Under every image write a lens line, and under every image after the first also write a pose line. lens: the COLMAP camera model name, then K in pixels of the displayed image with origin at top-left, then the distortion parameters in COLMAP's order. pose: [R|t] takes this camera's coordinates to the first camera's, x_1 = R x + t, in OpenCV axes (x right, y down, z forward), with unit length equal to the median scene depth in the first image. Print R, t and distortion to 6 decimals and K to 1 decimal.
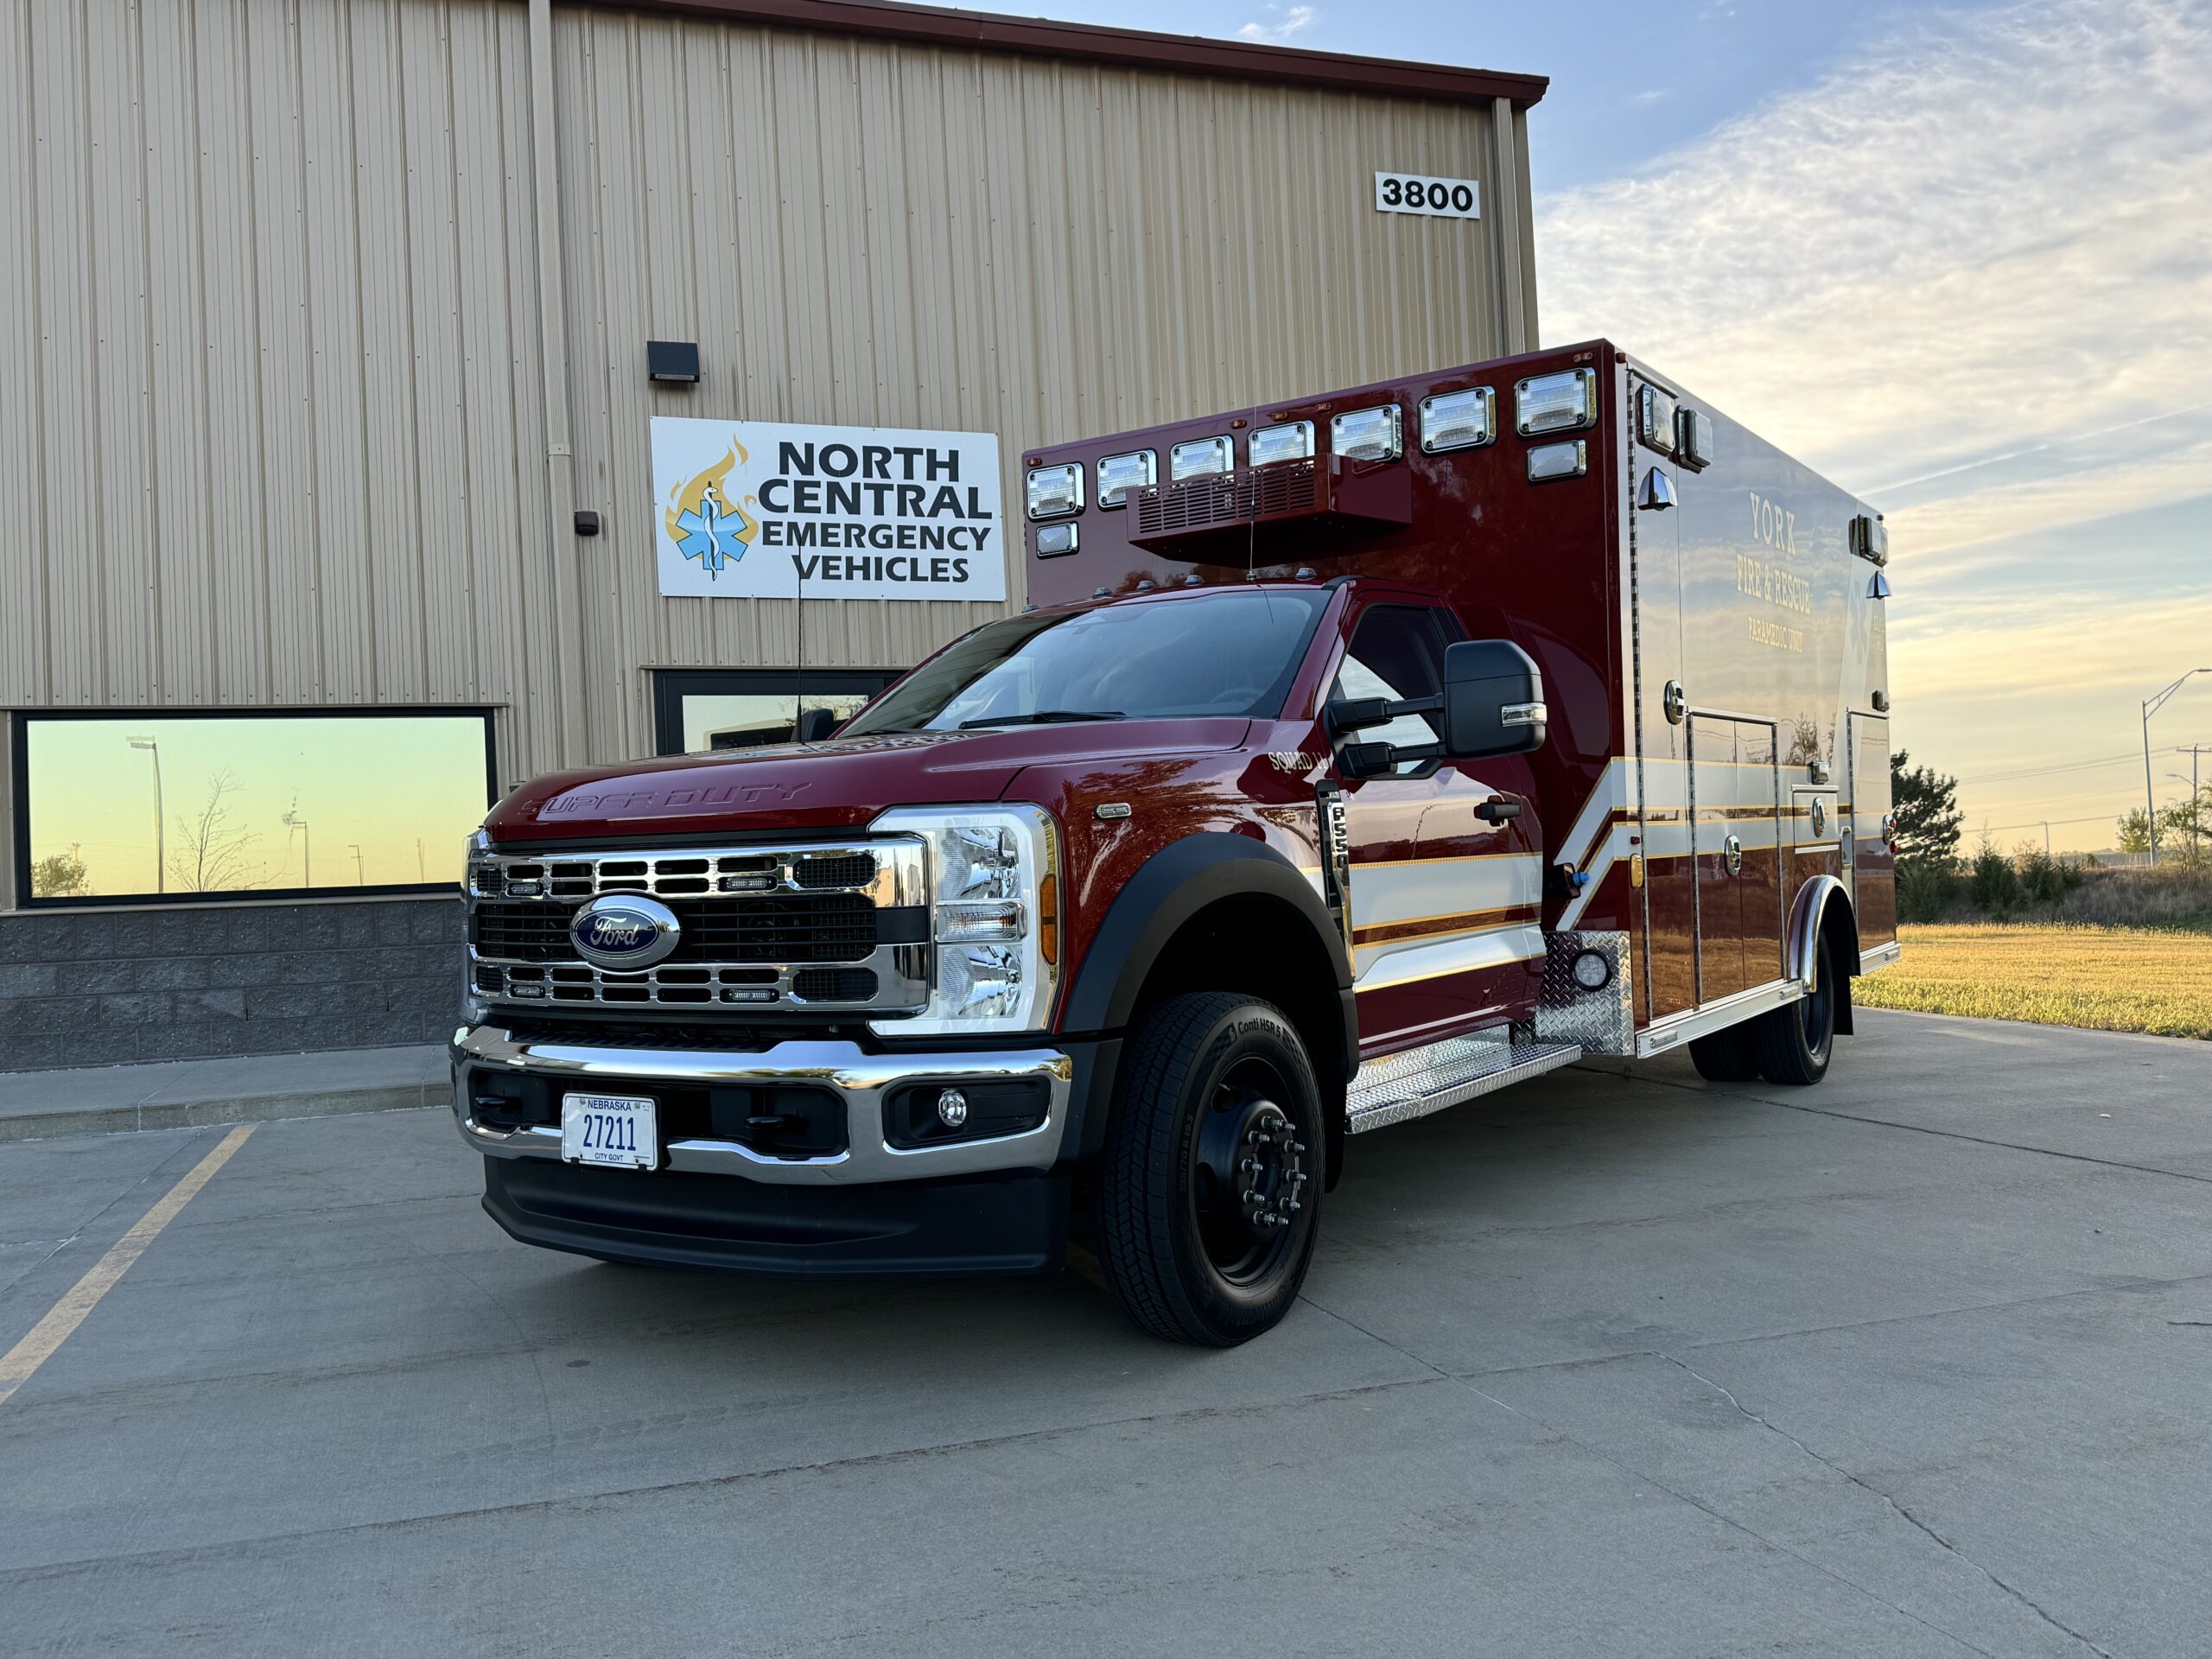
lens RADIAL K [[1803.0, 0, 993.0], [0, 1803.0, 881.3], [0, 0, 1]] dist [0.082966, -0.100893]
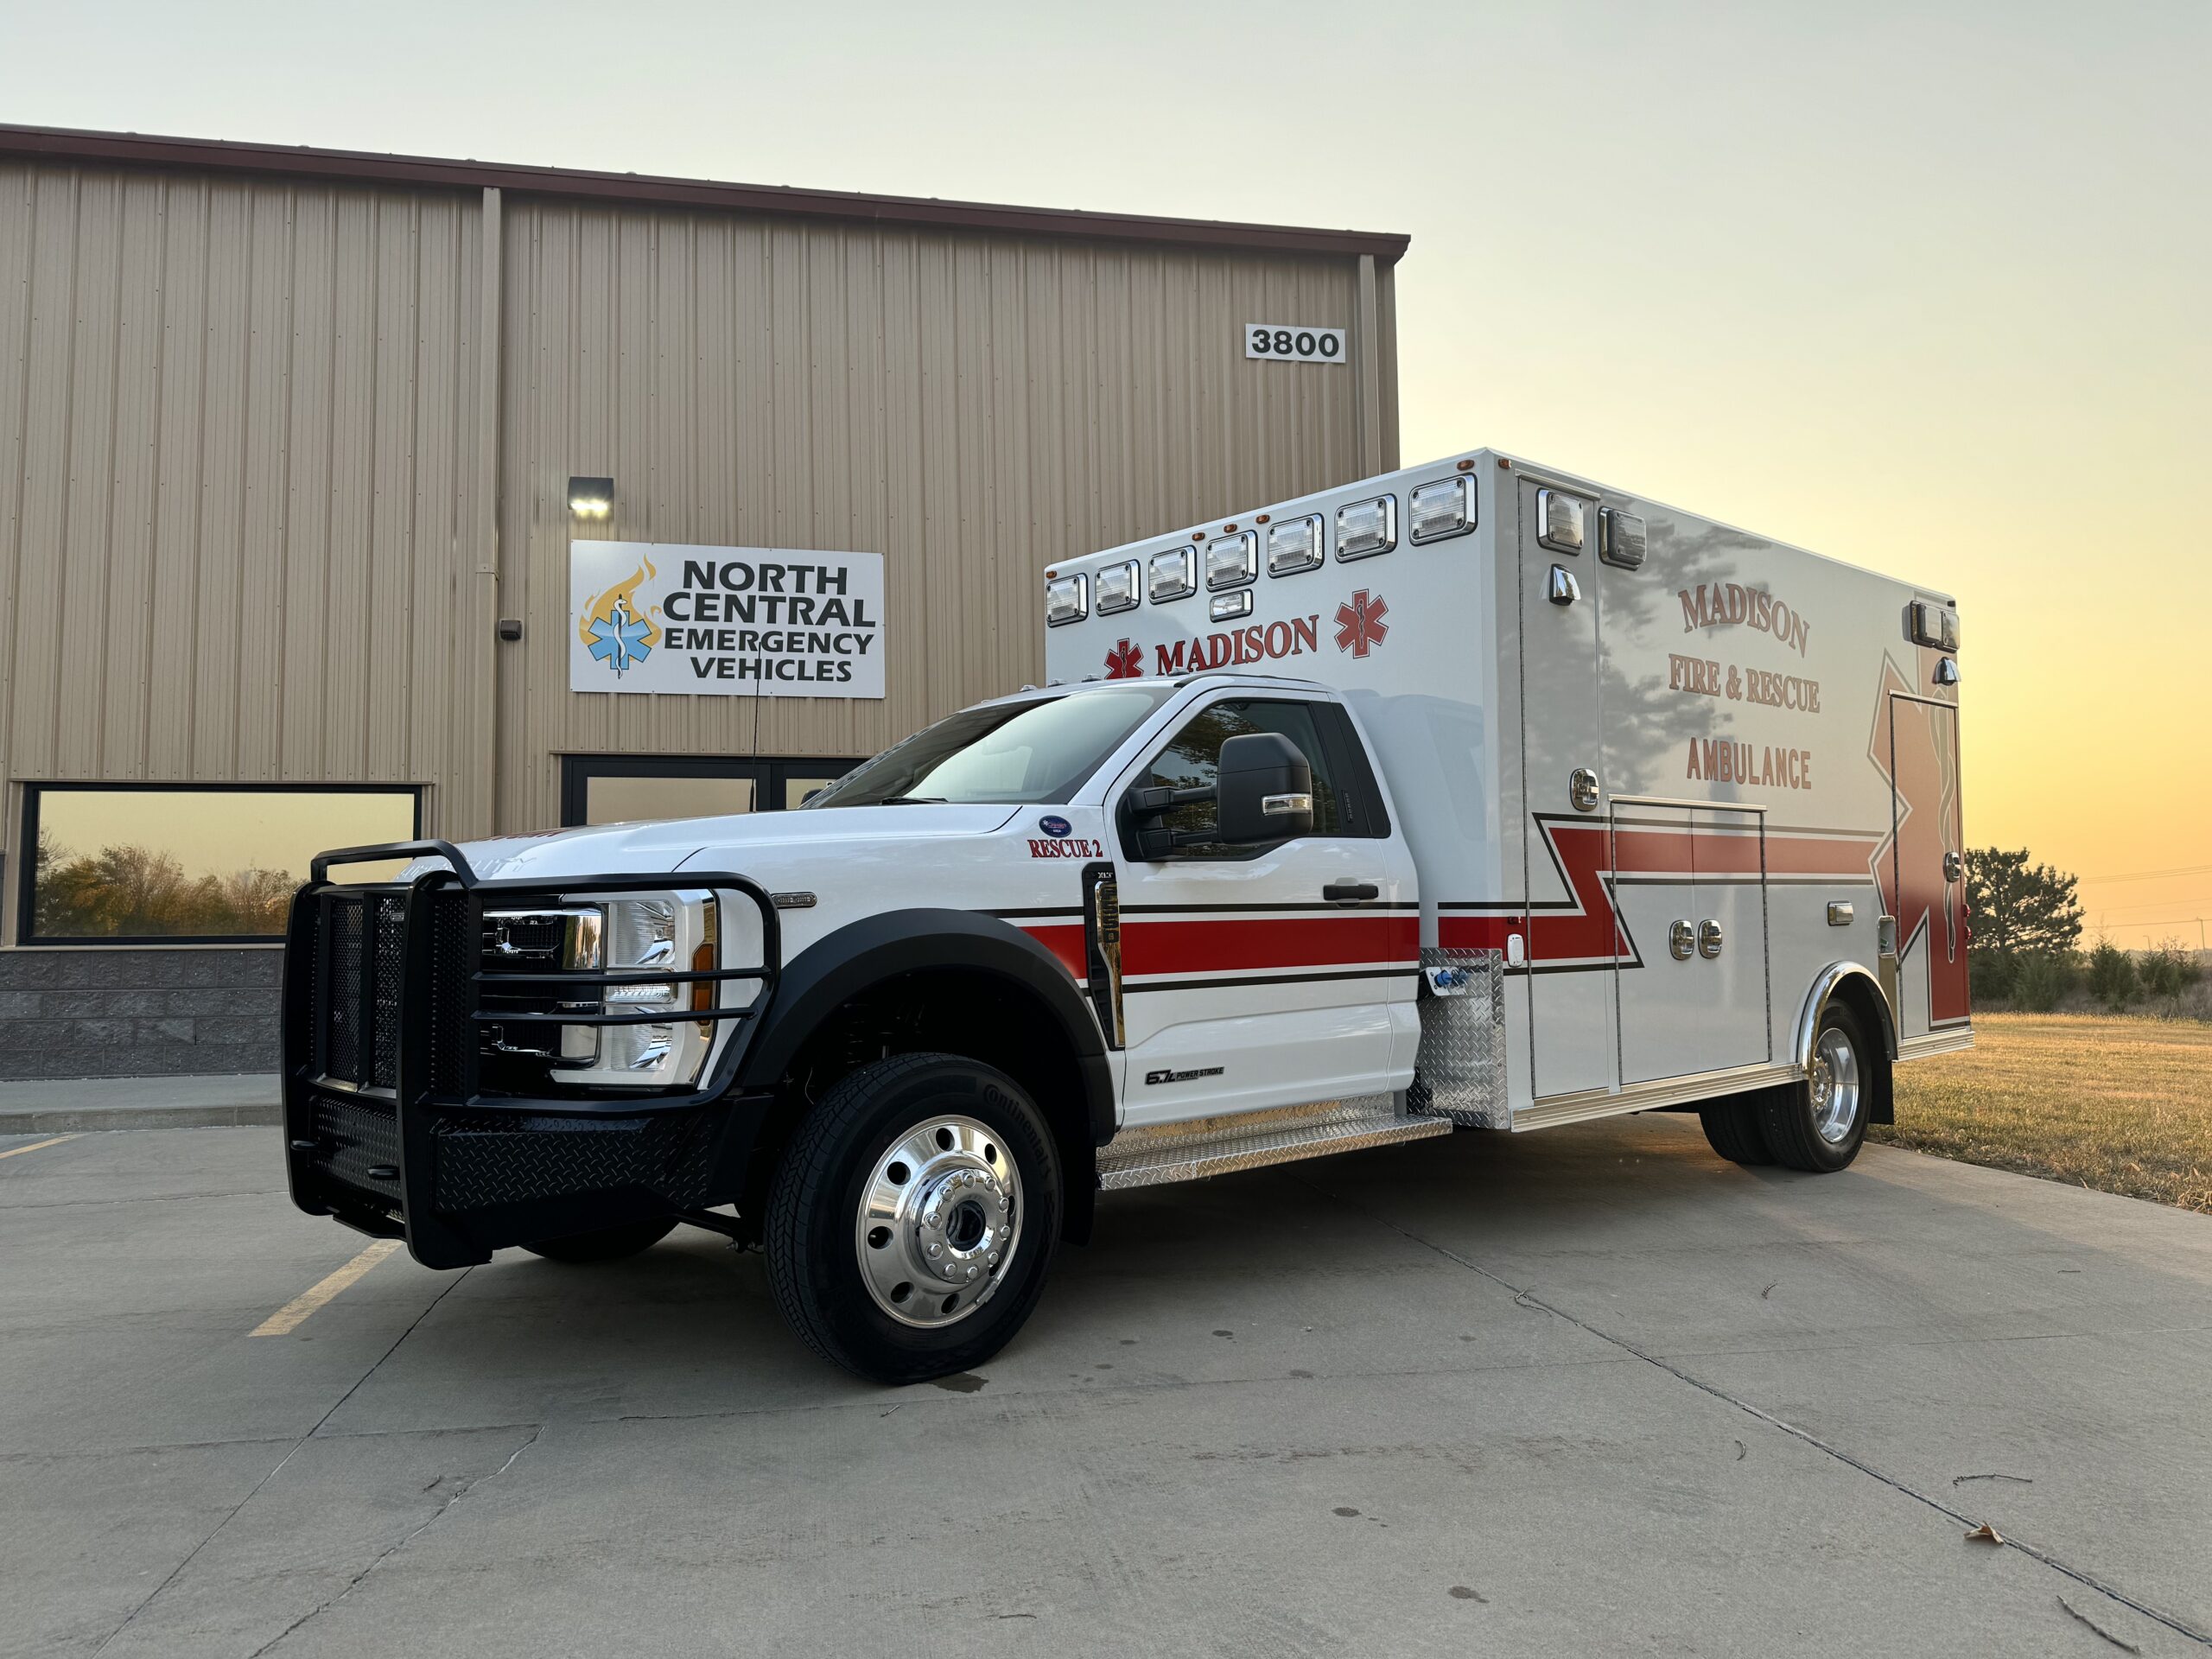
lens RADIAL K [[1545.7, 0, 1099.8], [0, 1545.7, 869.9], [0, 0, 1]] dist [0.066191, -0.082730]
pose [[0.990754, 0.021352, -0.133977, 0.280434], [-0.027654, 0.998588, -0.045351, -0.006903], [0.132819, 0.048637, 0.989946, 0.058774]]
